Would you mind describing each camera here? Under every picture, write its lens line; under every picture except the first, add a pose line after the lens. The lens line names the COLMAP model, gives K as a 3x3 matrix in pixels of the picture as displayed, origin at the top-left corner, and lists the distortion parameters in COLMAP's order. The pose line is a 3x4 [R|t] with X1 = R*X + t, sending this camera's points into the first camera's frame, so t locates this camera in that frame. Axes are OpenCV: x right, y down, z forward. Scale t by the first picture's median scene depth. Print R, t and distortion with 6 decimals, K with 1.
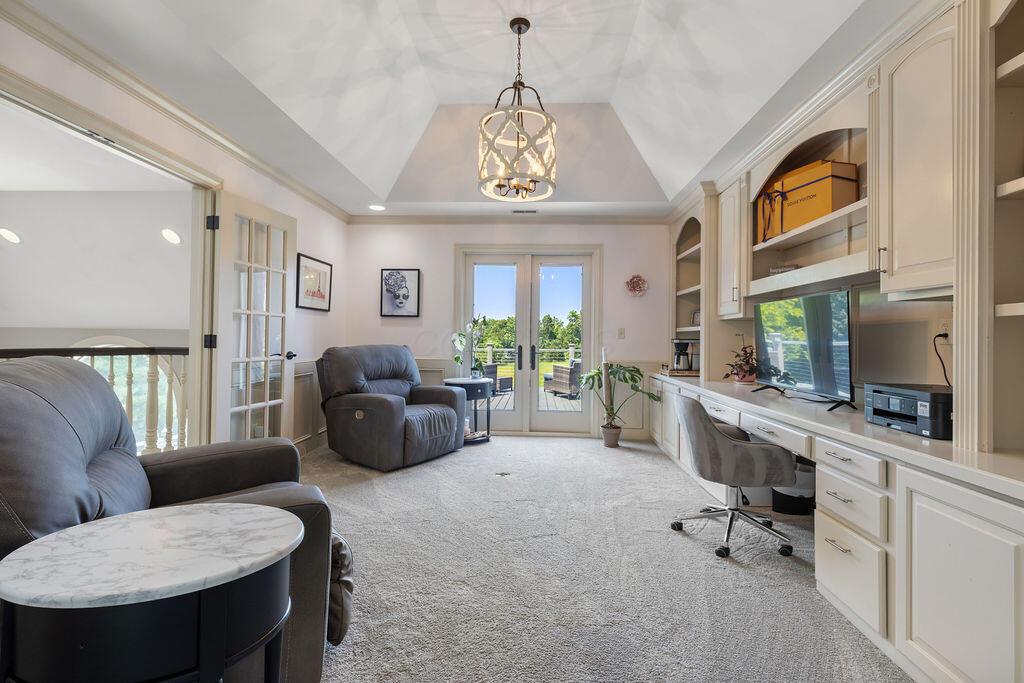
lens RADIAL K [[462.4, 0, 514.4], [0, 462.4, 337.0], [0, 0, 1]] dist [0.004092, -0.000308]
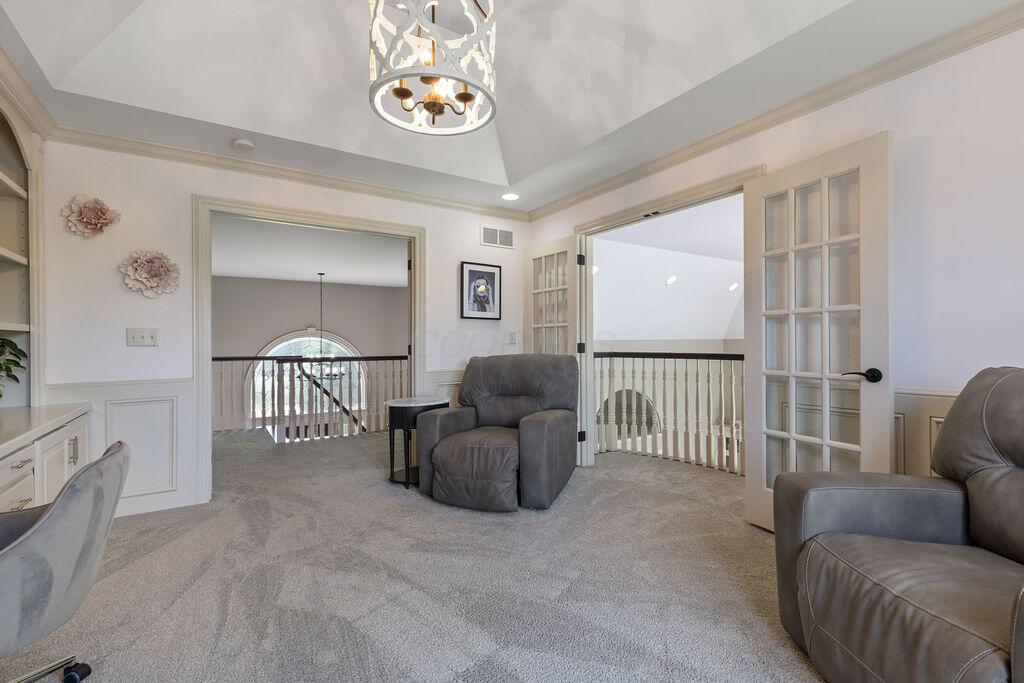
lens RADIAL K [[456.8, 0, 512.0], [0, 456.8, 341.5], [0, 0, 1]] dist [0.033578, 0.000120]
pose [[-0.811464, -0.010835, -0.584301, 0.491910], [-0.002310, 0.999880, -0.015332, 0.017222], [0.584397, -0.011092, -0.811392, 2.717824]]
